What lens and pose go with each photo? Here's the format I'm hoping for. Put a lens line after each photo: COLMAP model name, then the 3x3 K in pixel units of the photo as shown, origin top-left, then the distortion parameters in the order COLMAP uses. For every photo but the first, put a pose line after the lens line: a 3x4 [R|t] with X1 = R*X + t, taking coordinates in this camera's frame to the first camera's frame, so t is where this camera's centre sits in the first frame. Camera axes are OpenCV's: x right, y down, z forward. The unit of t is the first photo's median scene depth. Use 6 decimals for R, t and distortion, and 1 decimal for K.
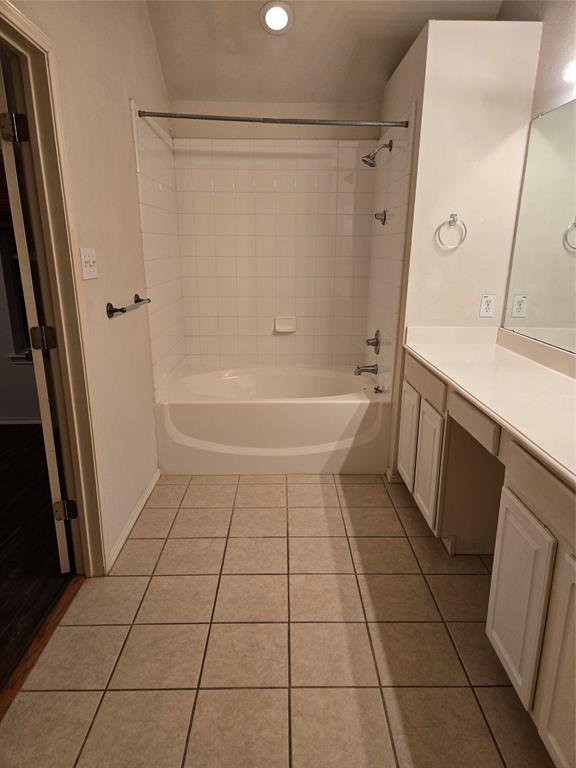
lens RADIAL K [[511.6, 0, 294.8], [0, 511.6, 386.9], [0, 0, 1]] dist [0.081808, -0.065436]
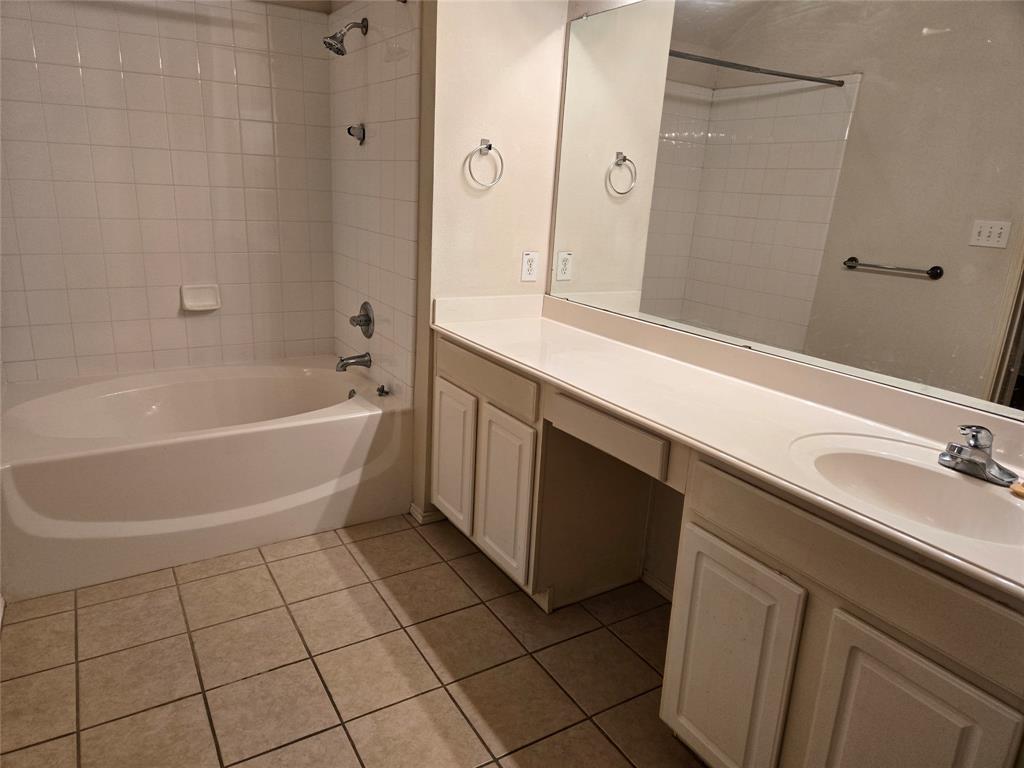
lens RADIAL K [[682.1, 0, 507.9], [0, 682.1, 377.5], [0, 0, 1]] dist [0.081808, -0.065436]
pose [[0.868343, -0.103559, 0.485032, -0.158676], [0.092040, 0.994618, 0.047582, -0.048754], [-0.487349, 0.003324, 0.873201, 0.157982]]
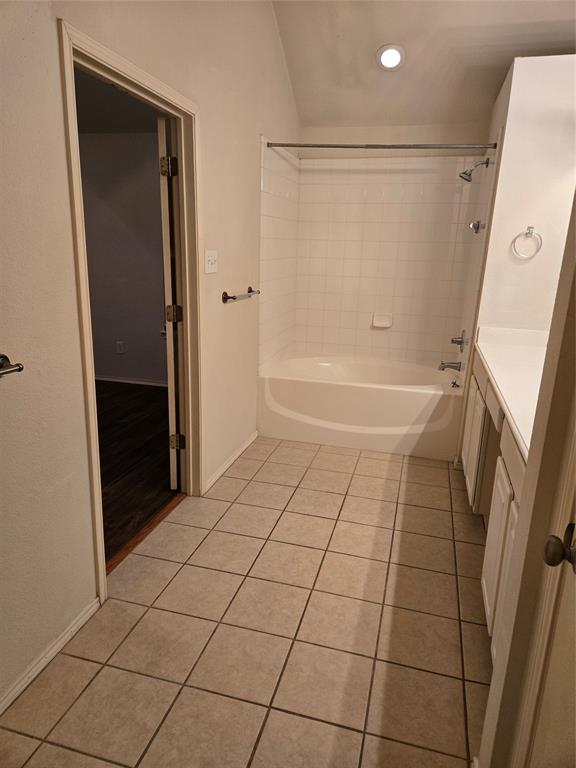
lens RADIAL K [[511.6, 0, 292.8], [0, 511.6, 370.2], [0, 0, 1]] dist [0.081808, -0.065436]
pose [[0.960546, 0.090047, -0.263141, 0.140844], [-0.098330, 0.994983, -0.018451, 0.036032], [0.260159, 0.043597, 0.964581, -0.170829]]
